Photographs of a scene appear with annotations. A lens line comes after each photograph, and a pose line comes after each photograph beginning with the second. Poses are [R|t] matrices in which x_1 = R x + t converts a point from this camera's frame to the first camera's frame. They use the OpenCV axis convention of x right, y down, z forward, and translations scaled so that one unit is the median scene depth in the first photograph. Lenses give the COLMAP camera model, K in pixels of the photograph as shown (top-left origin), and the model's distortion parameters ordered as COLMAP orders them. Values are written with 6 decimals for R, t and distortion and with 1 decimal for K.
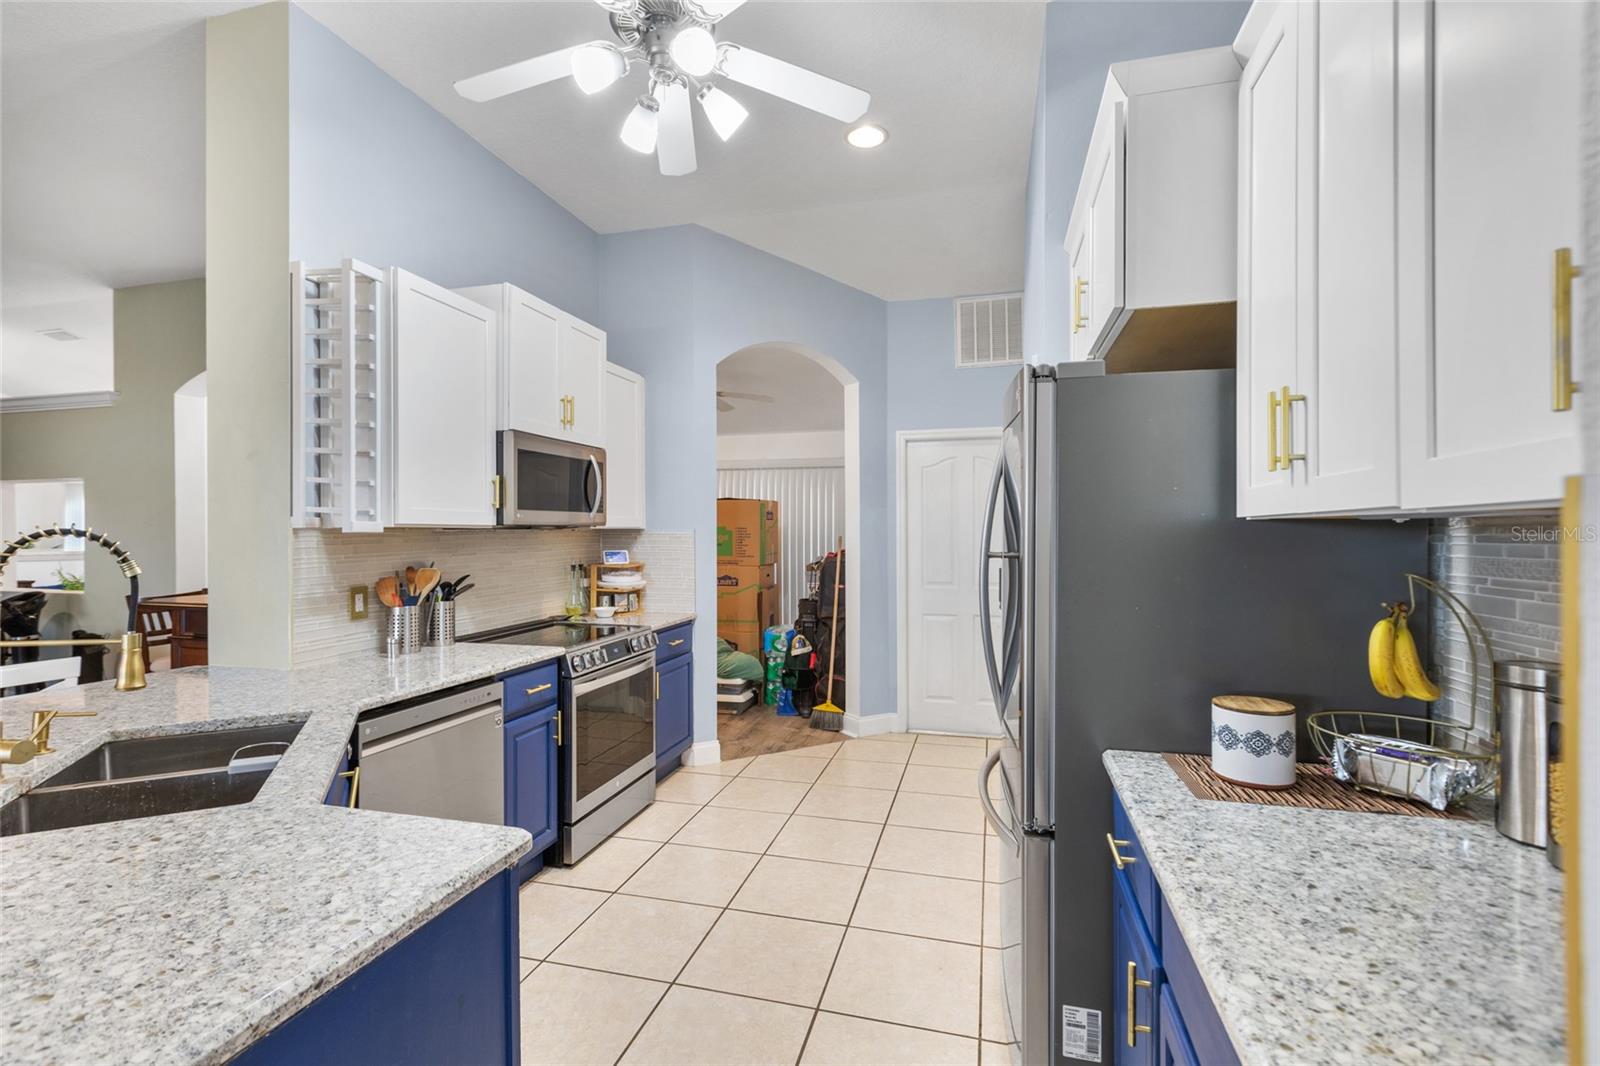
lens RADIAL K [[719.5, 0, 793.2], [0, 719.5, 529.7], [0, 0, 1]] dist [-0.004736, 0.000094]
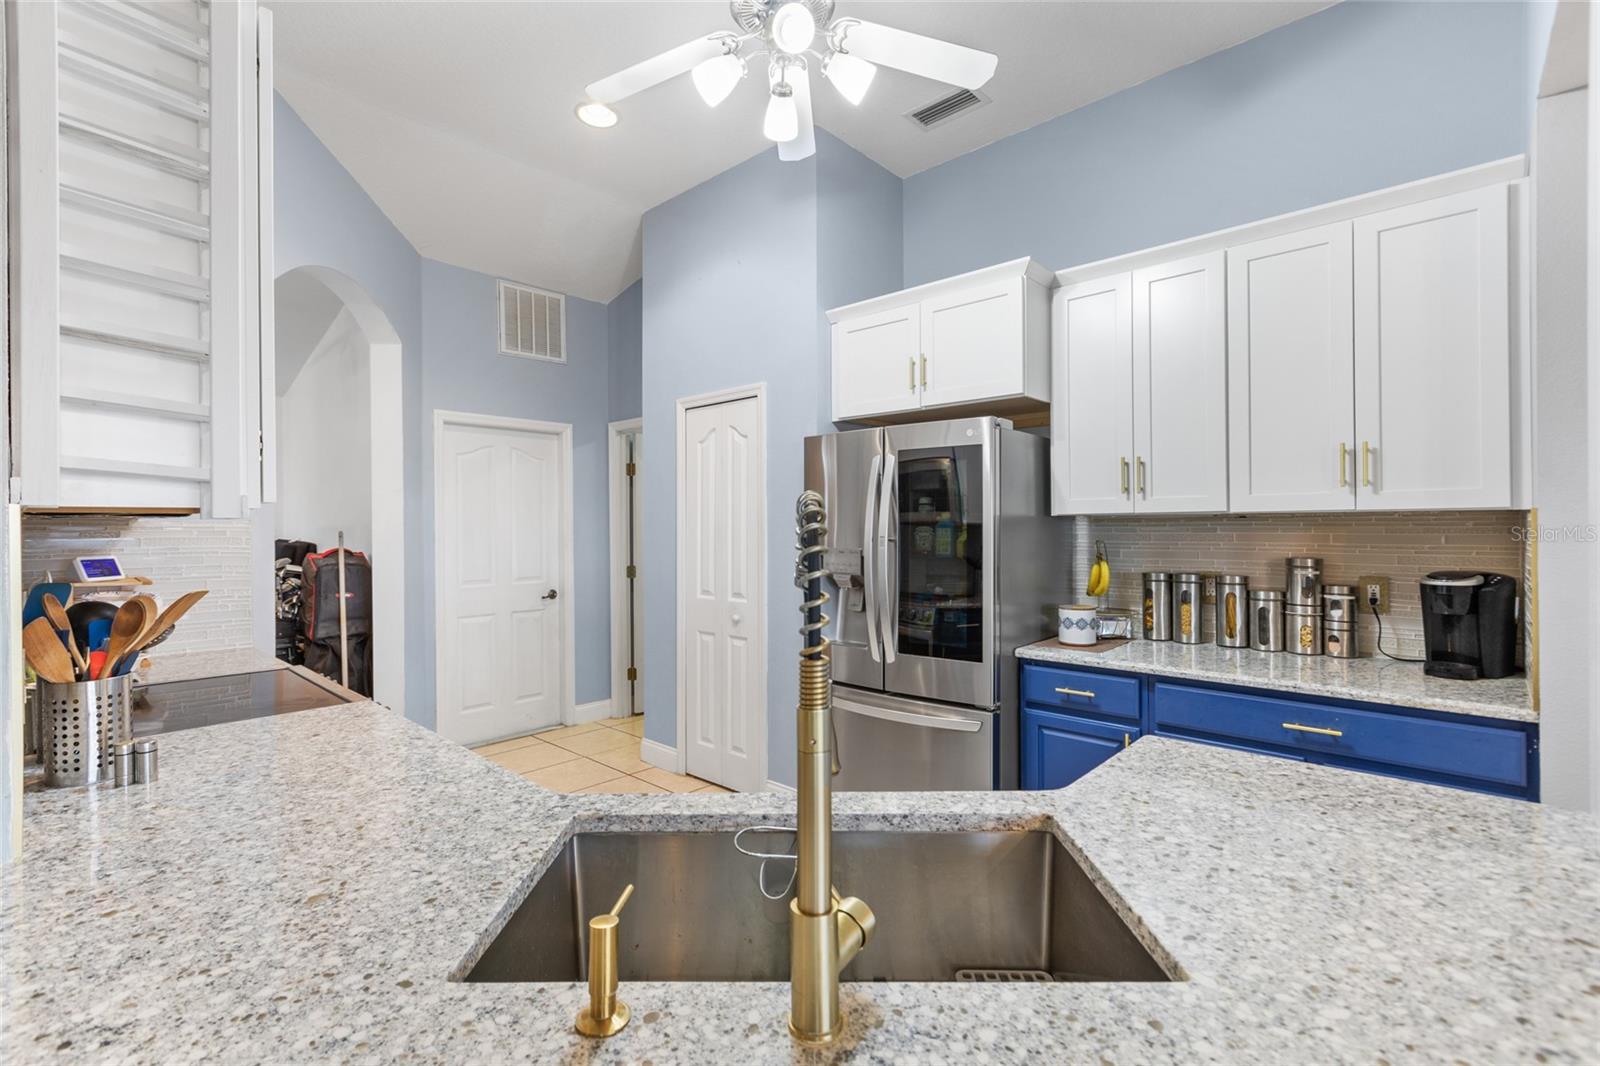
lens RADIAL K [[719.5, 0, 791.2], [0, 719.5, 520.1], [0, 0, 1]] dist [-0.004736, 0.000094]
pose [[0.475477, 0.006065, 0.879707, -2.034087], [0.002337, 0.999964, -0.008157, 0.022379], [-0.879725, 0.005935, 0.475446, 1.016395]]
